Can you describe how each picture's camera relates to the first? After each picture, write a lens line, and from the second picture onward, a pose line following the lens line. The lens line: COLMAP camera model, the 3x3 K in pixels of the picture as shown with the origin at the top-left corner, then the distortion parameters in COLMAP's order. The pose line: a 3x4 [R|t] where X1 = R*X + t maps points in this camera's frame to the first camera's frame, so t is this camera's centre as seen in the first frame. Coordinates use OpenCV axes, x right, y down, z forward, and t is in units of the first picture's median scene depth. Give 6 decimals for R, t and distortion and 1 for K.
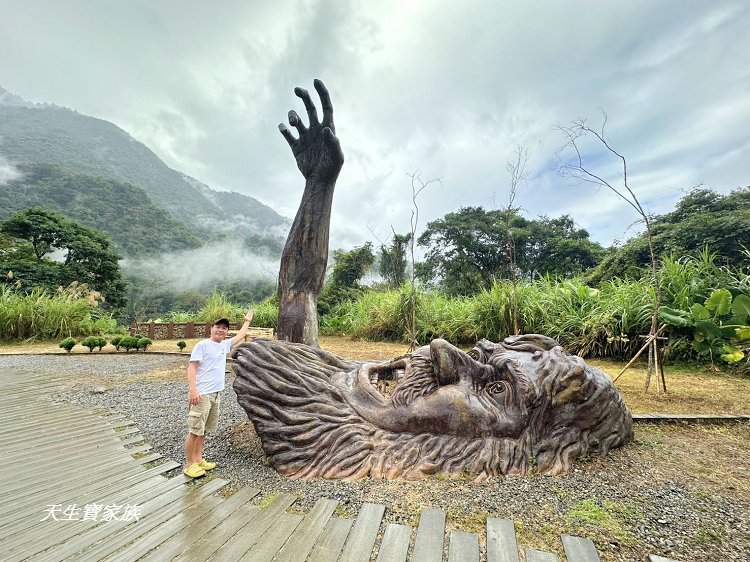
lens RADIAL K [[298.3, 0, 375.0], [0, 298.3, 281.0], [0, 0, 1]] dist [-0.002037, 0.000252]
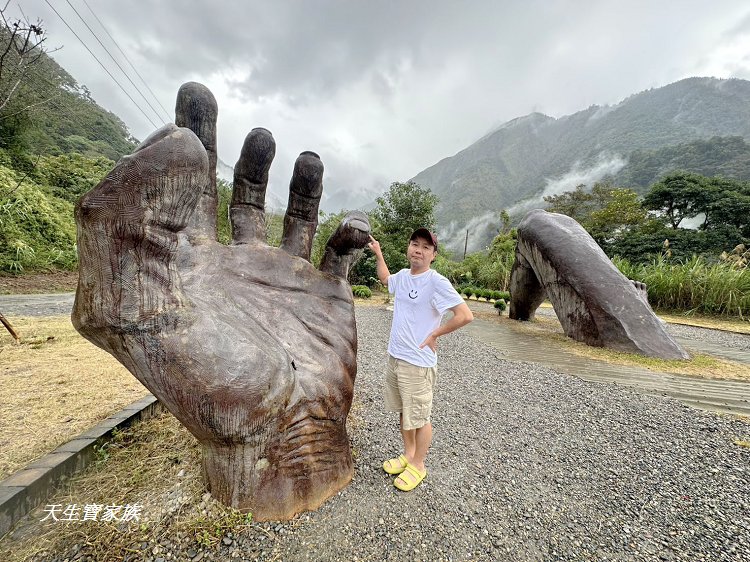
lens RADIAL K [[298.3, 0, 375.0], [0, 298.3, 281.0], [0, 0, 1]] dist [-0.002037, 0.000252]
pose [[0.026627, 0.030476, -0.999181, -1.112120], [0.051529, 0.998165, 0.031818, 0.091218], [0.998317, -0.052334, 0.025007, 0.049306]]
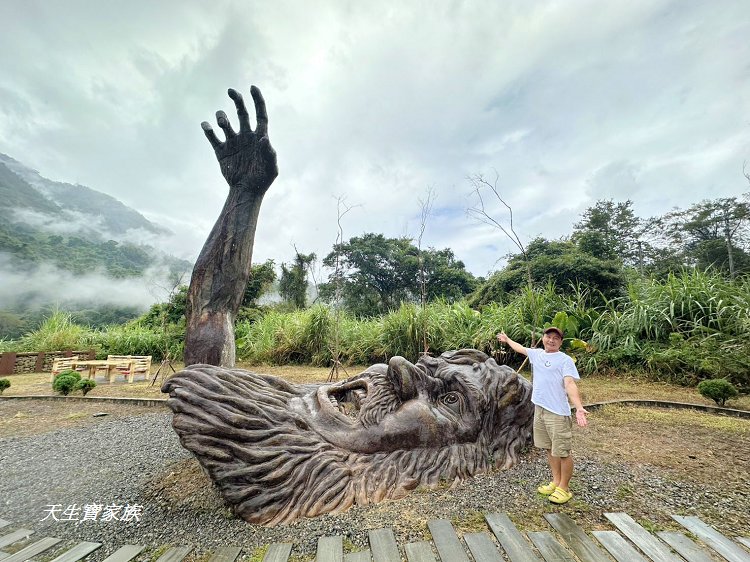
lens RADIAL K [[298.3, 0, 375.0], [0, 298.3, 281.0], [0, 0, 1]] dist [-0.002037, 0.000252]
pose [[0.937417, 0.042687, 0.345581, -0.223984], [-0.018383, 0.997140, -0.073303, 0.007817], [-0.347722, 0.062362, 0.935521, 0.027580]]
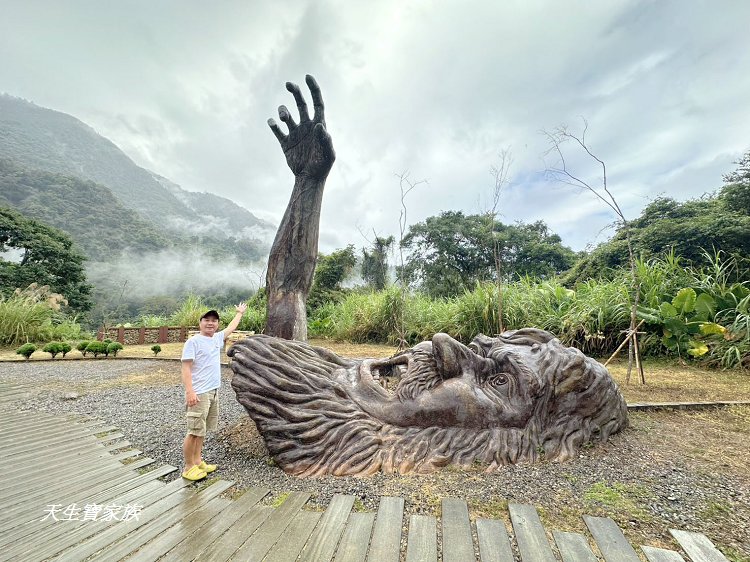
lens RADIAL K [[298.3, 0, 375.0], [0, 298.3, 281.0], [0, 0, 1]] dist [-0.002037, 0.000252]
pose [[0.997441, 0.001249, 0.071490, -0.075643], [-0.000323, 0.999916, -0.012961, 0.030649], [-0.071500, 0.012904, 0.997357, 0.012391]]
